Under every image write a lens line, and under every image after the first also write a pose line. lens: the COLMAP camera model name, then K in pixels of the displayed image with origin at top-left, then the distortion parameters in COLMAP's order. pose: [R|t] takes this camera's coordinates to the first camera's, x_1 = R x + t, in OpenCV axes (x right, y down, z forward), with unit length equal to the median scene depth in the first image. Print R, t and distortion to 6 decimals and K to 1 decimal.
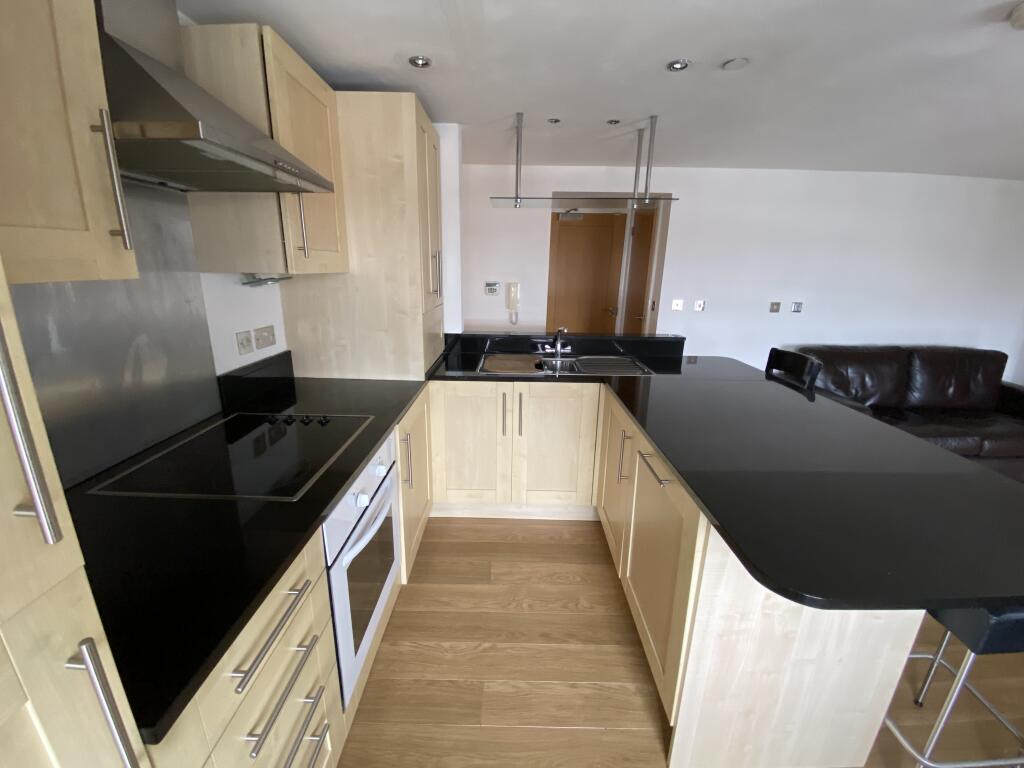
lens RADIAL K [[411.3, 0, 514.0], [0, 411.3, 378.5], [0, 0, 1]] dist [0.027779, -0.024306]
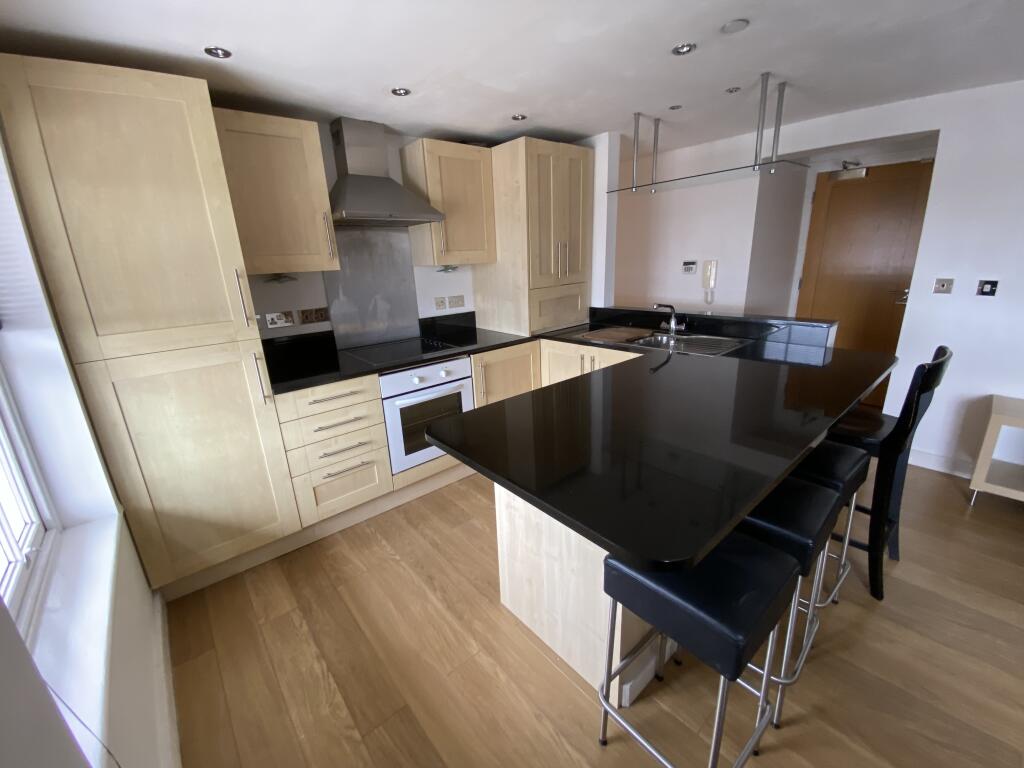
lens RADIAL K [[411.3, 0, 514.0], [0, 411.3, 378.5], [0, 0, 1]] dist [0.027779, -0.024306]
pose [[0.669489, 0.166050, -0.724025, 0.783451], [-0.135221, 0.985652, 0.101017, 0.010905], [0.730411, 0.030273, 0.682337, -0.000024]]
